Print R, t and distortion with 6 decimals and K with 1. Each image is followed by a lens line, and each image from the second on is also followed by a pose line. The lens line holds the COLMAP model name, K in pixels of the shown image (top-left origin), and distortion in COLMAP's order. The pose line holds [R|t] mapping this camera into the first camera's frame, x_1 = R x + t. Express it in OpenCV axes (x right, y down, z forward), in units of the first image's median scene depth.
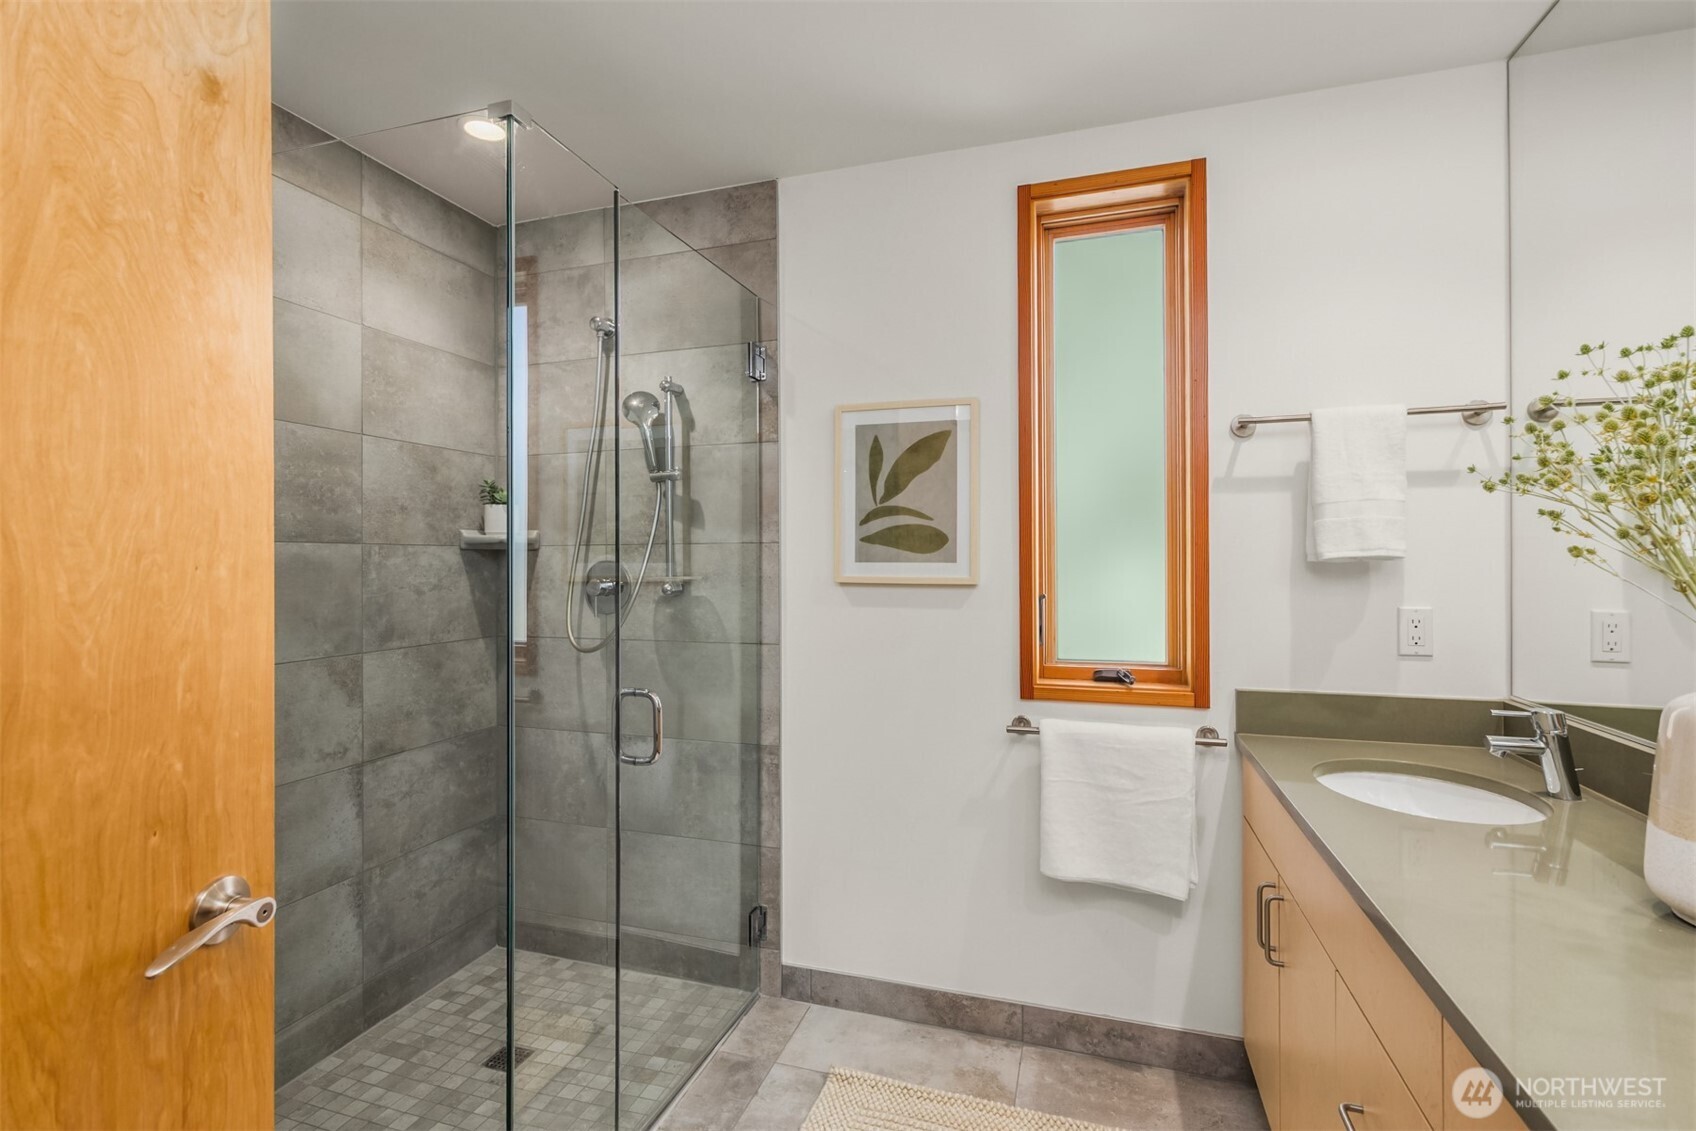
lens RADIAL K [[800.4, 0, 843.9], [0, 800.4, 552.1], [0, 0, 1]] dist [0.003238, 0.000558]
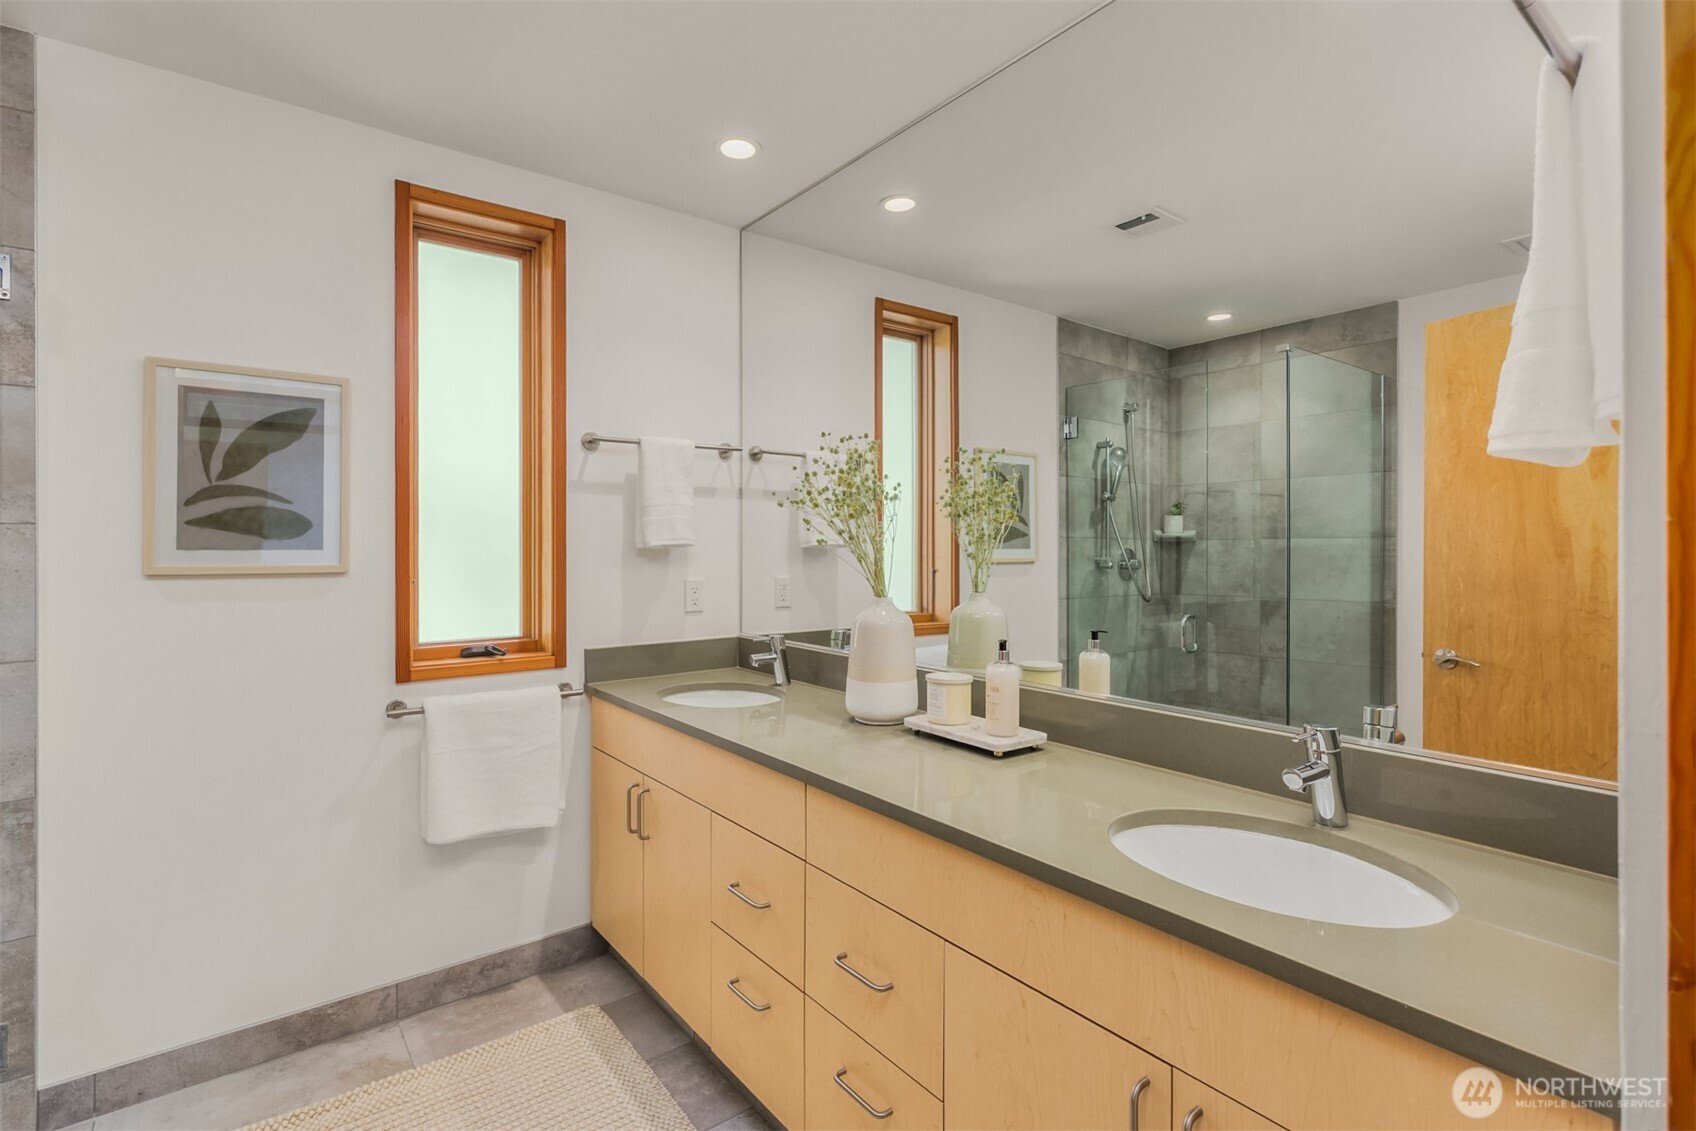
lens RADIAL K [[830.9, 0, 841.1], [0, 830.9, 530.2], [0, 0, 1]] dist [-0.000636, 0.000374]
pose [[0.551179, 0.016580, 0.834222, -0.369746], [-0.007661, 0.999861, -0.014811, -0.000150], [-0.834352, 0.001772, 0.551229, -0.057115]]
